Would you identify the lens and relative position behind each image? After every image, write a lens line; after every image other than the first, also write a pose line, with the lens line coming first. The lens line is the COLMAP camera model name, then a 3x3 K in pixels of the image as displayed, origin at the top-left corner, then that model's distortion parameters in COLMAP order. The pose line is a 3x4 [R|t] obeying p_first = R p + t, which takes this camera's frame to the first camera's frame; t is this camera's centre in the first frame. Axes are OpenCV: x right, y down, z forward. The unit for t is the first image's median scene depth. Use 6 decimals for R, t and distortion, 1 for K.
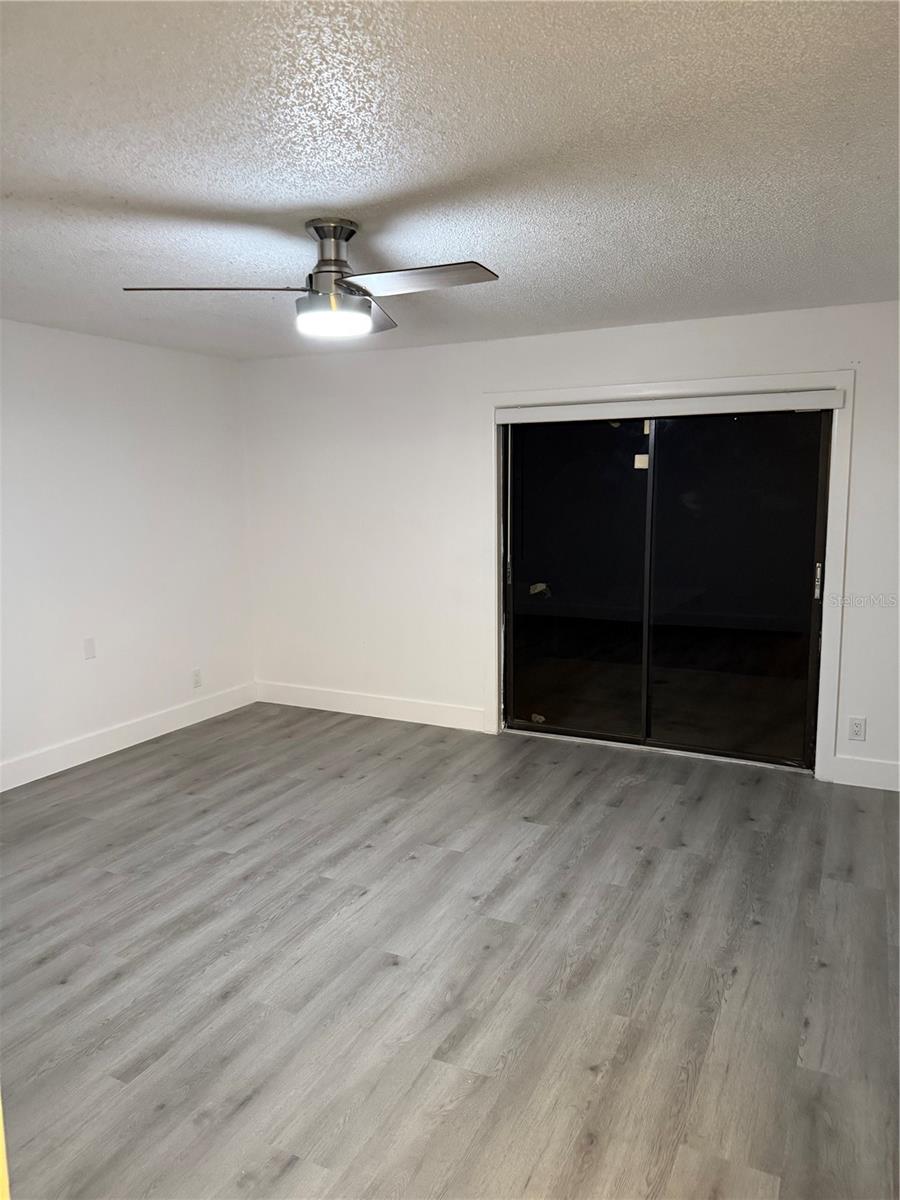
lens RADIAL K [[854.2, 0, 445.9], [0, 854.2, 592.1], [0, 0, 1]] dist [0.026661, -0.048538]
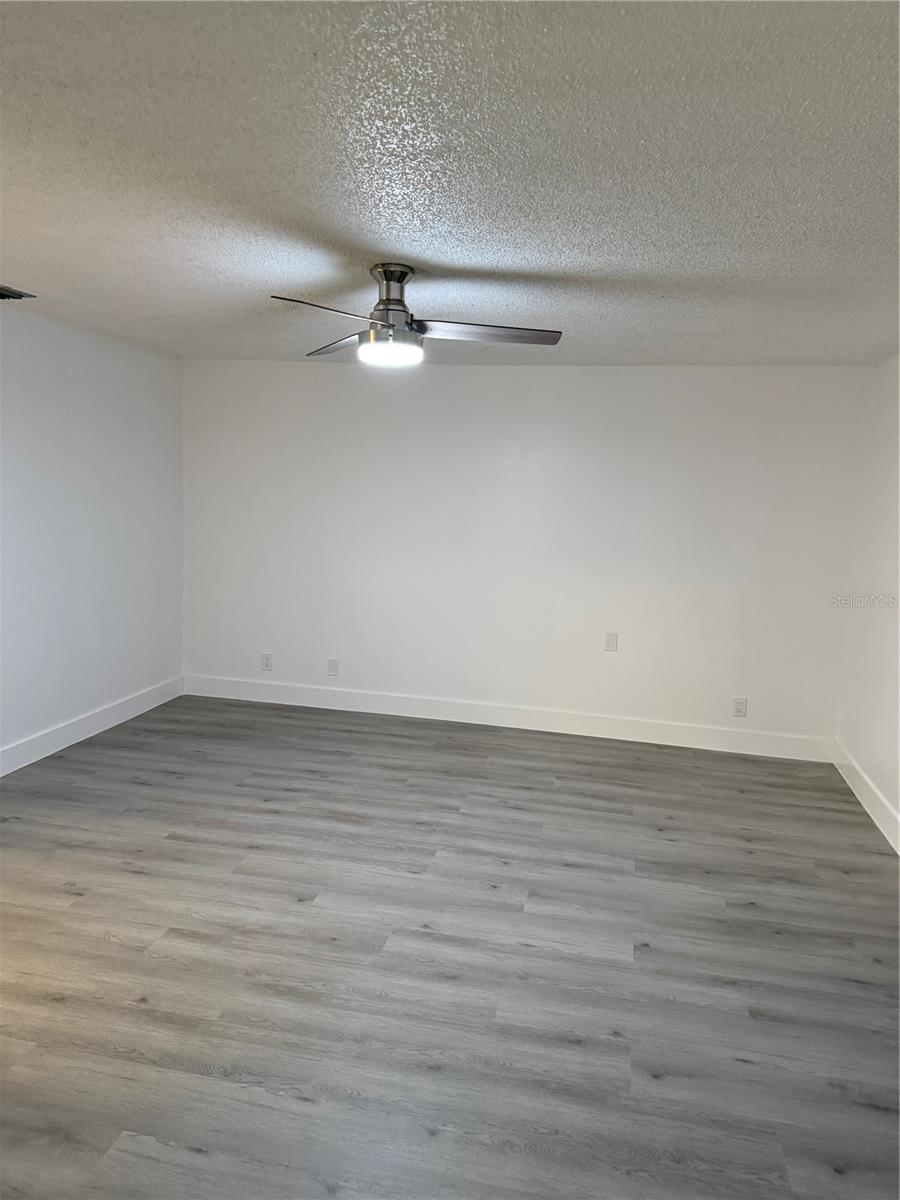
lens RADIAL K [[854.2, 0, 451.8], [0, 854.2, 598.6], [0, 0, 1]] dist [0.026661, -0.048538]
pose [[0.266733, 0.162193, -0.950025, 0.946819], [-0.184516, 0.976097, 0.114839, -0.127707], [0.945943, 0.144663, 0.290285, 0.725145]]
